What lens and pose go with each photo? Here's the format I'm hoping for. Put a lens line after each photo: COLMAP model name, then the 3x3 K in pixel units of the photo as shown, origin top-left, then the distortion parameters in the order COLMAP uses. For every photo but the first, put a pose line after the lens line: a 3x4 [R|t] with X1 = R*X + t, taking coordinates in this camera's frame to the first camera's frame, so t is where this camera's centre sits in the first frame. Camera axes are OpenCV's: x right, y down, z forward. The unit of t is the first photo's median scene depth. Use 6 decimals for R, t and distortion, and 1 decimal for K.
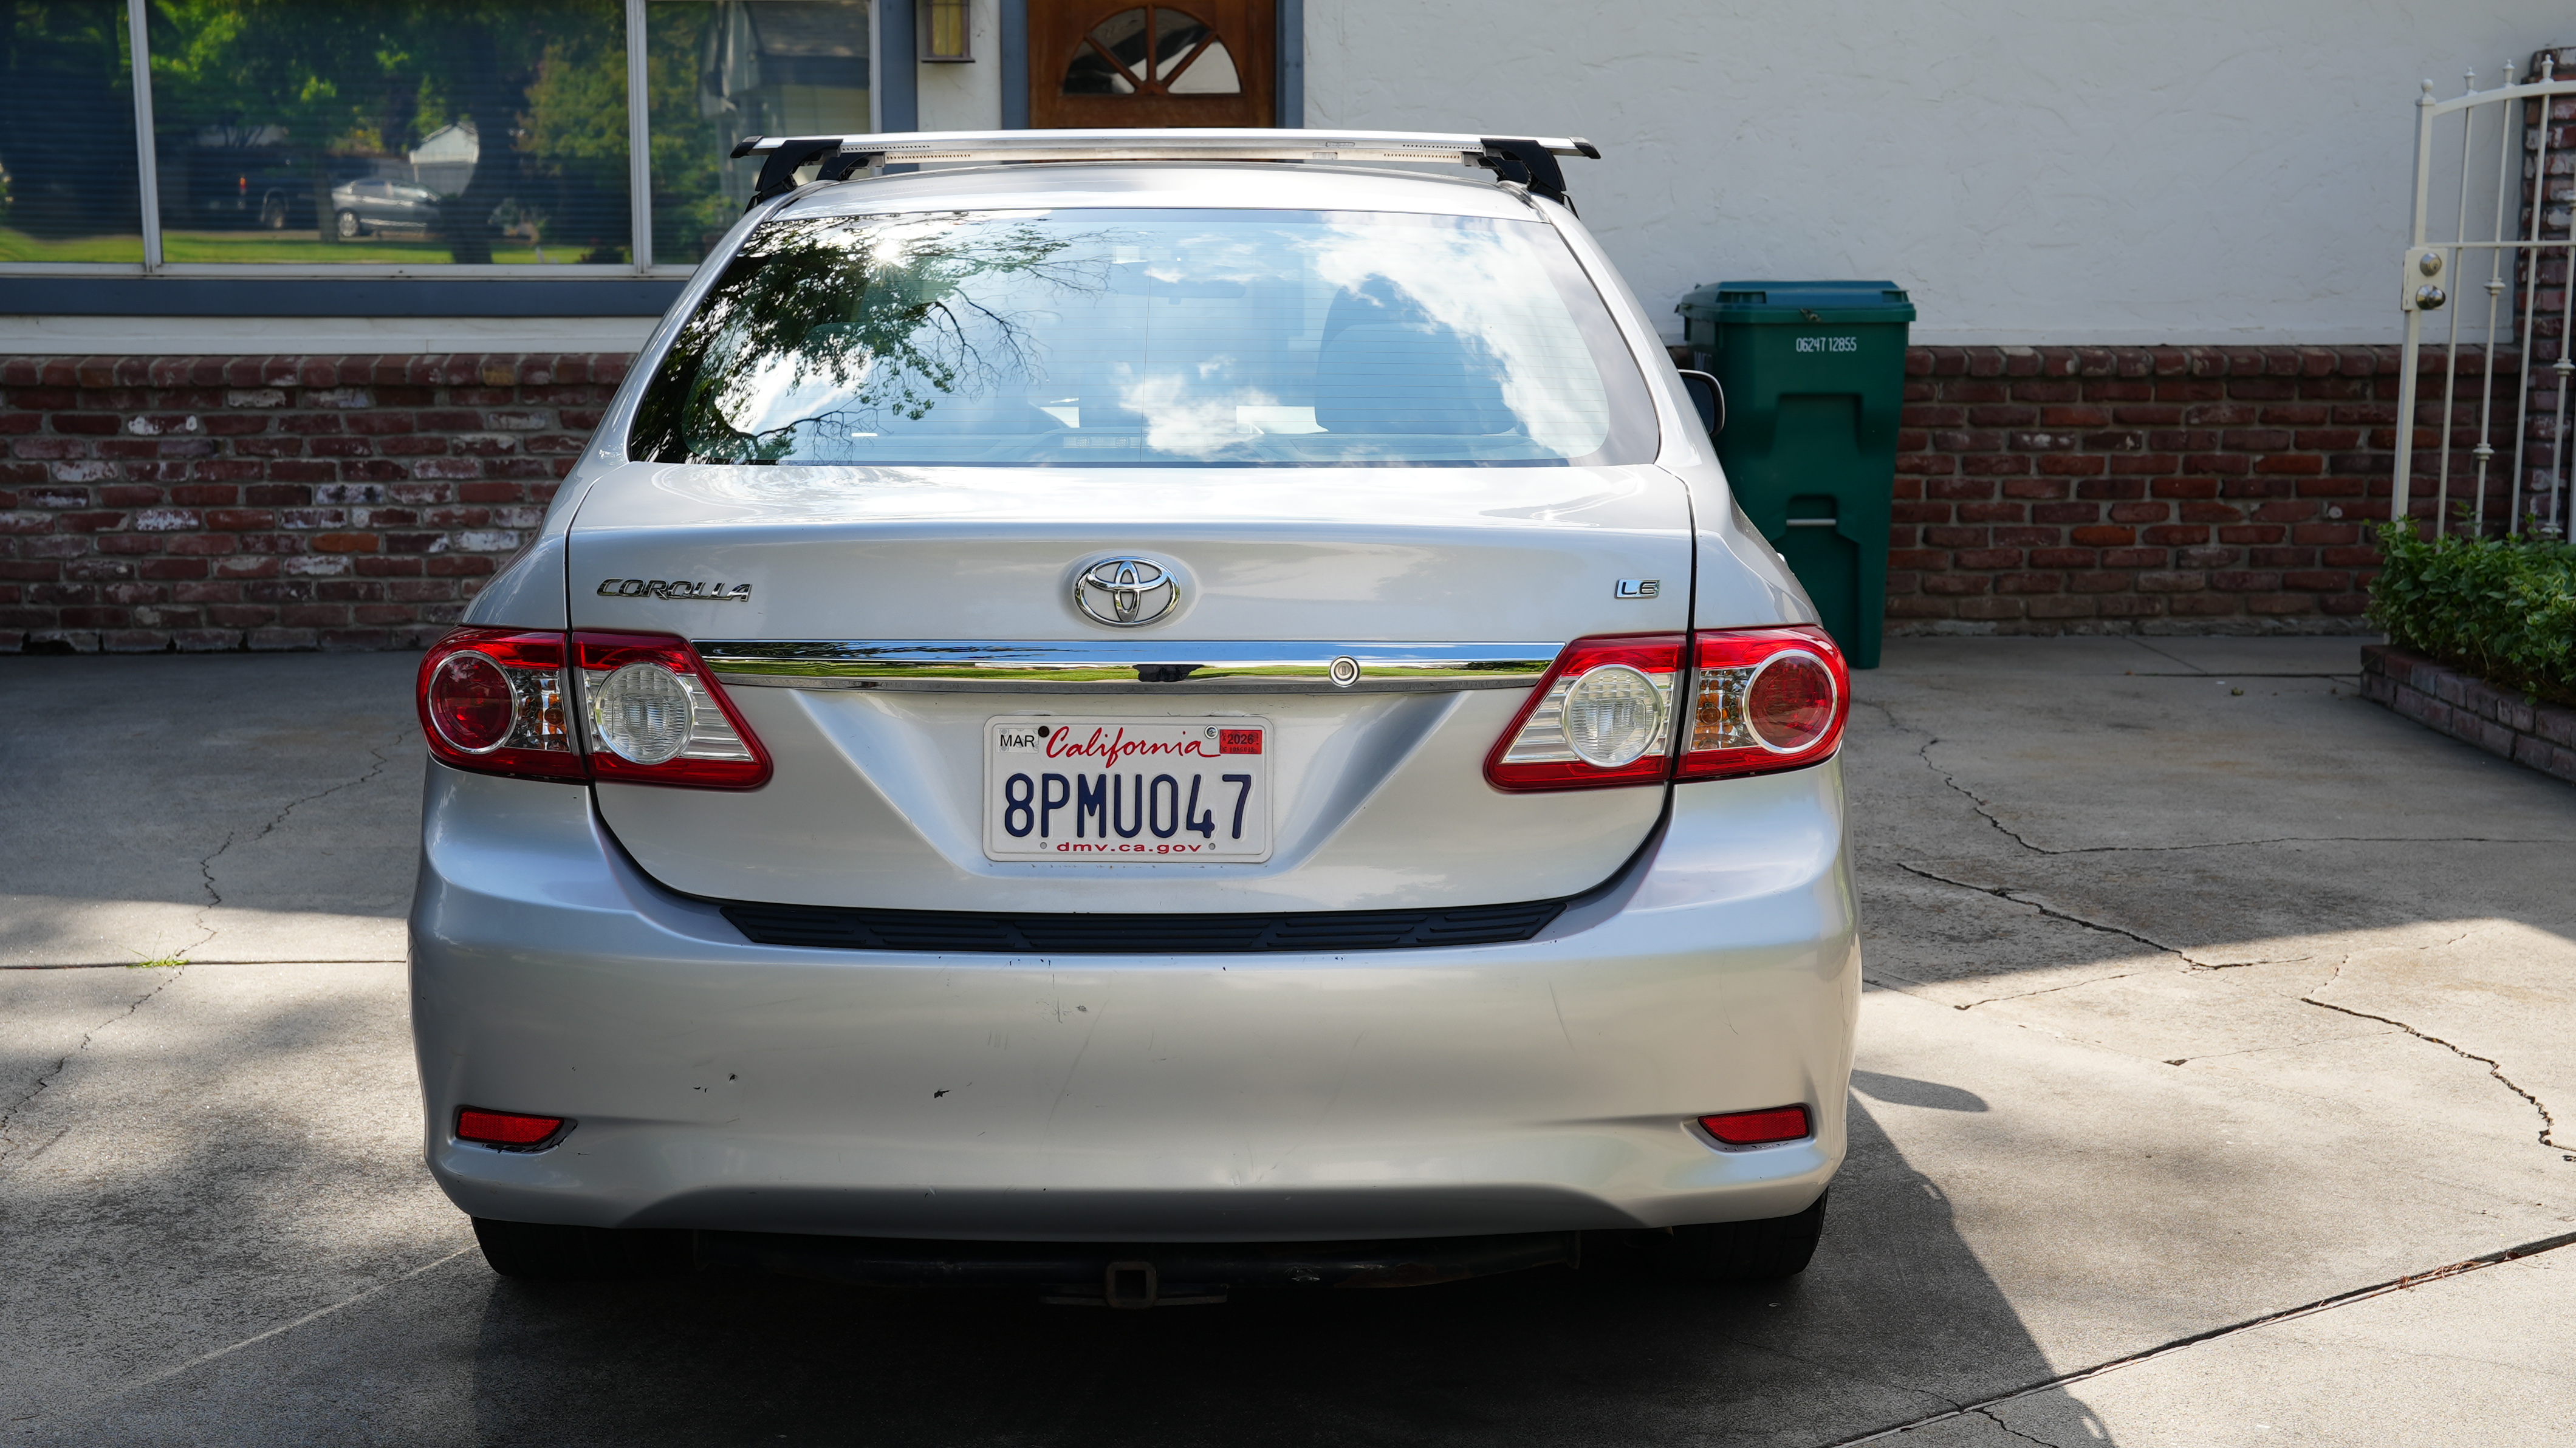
lens RADIAL K [[3650.3, 0, 1287.5], [0, 3650.3, 718.4], [0, 0, 1]] dist [0.070234, 0.000000]
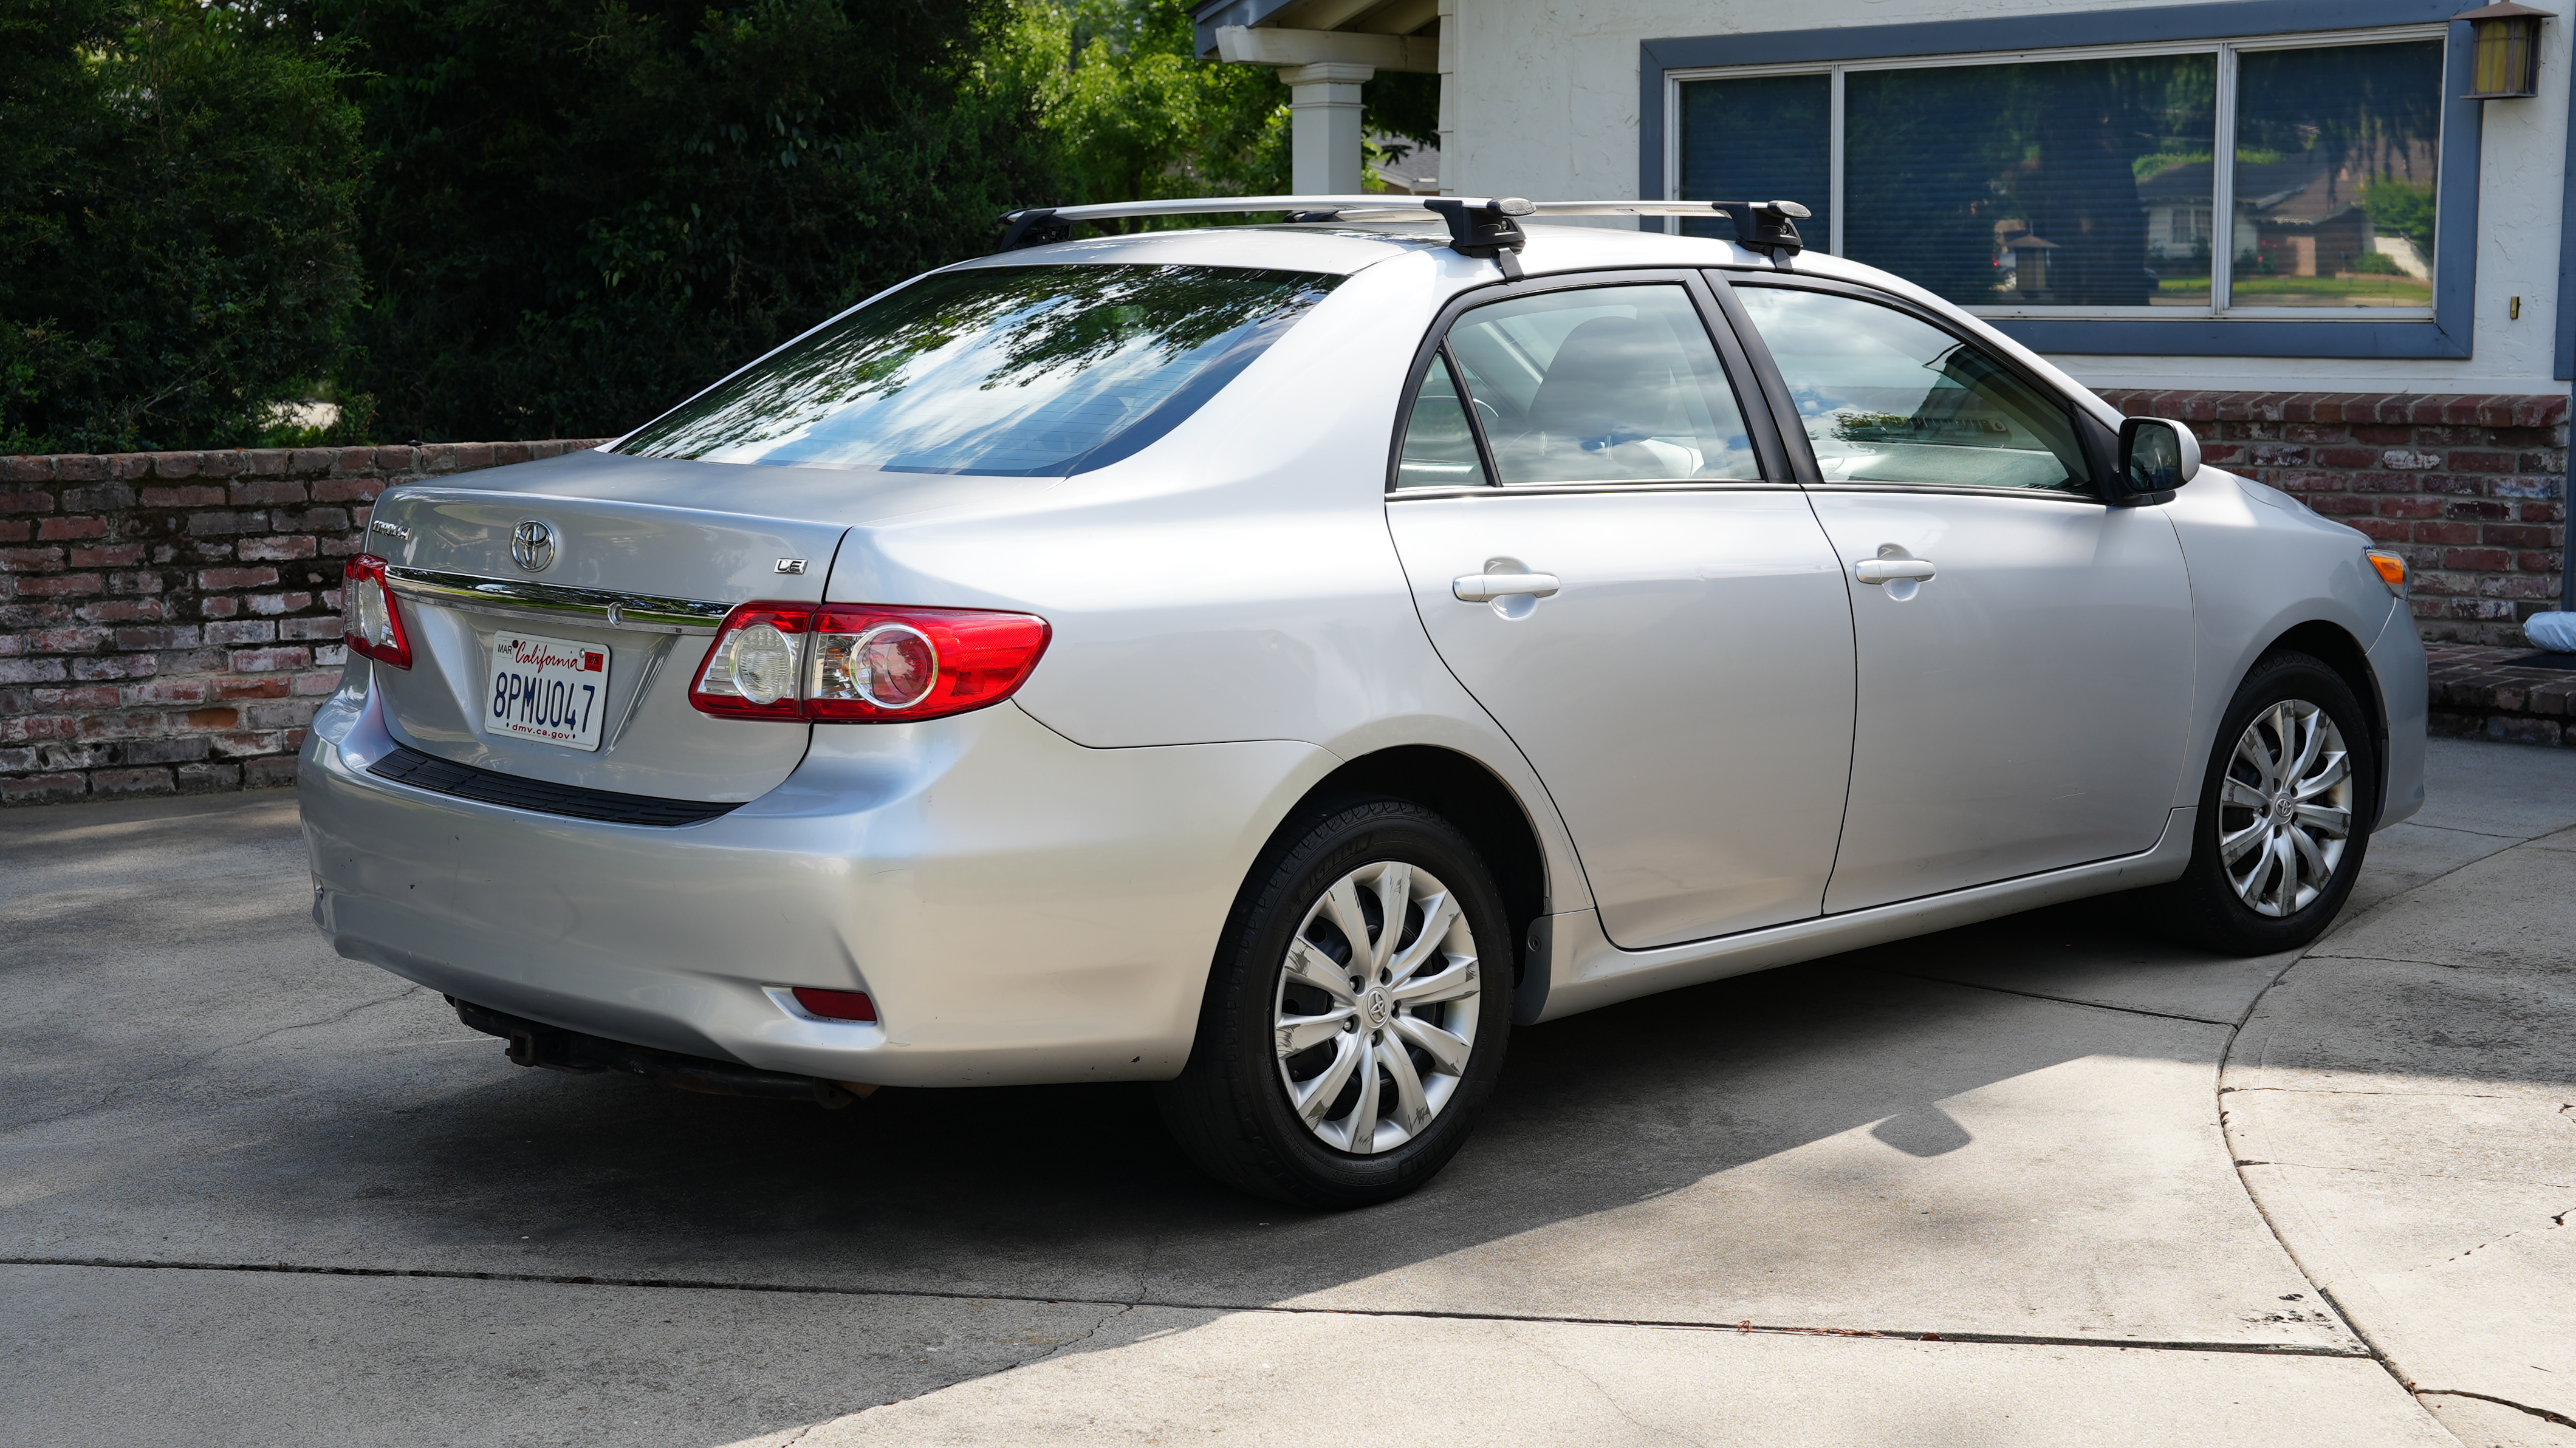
lens RADIAL K [[3650.3, 0, 1287.8], [0, 3650.3, 728.5], [0, 0, 1]] dist [0.070234, 0.000000]
pose [[0.673845, 0.087090, -0.733722, 0.992605], [-0.093072, 0.995124, 0.032641, -0.031754], [0.732987, 0.046294, 0.678665, 0.237138]]
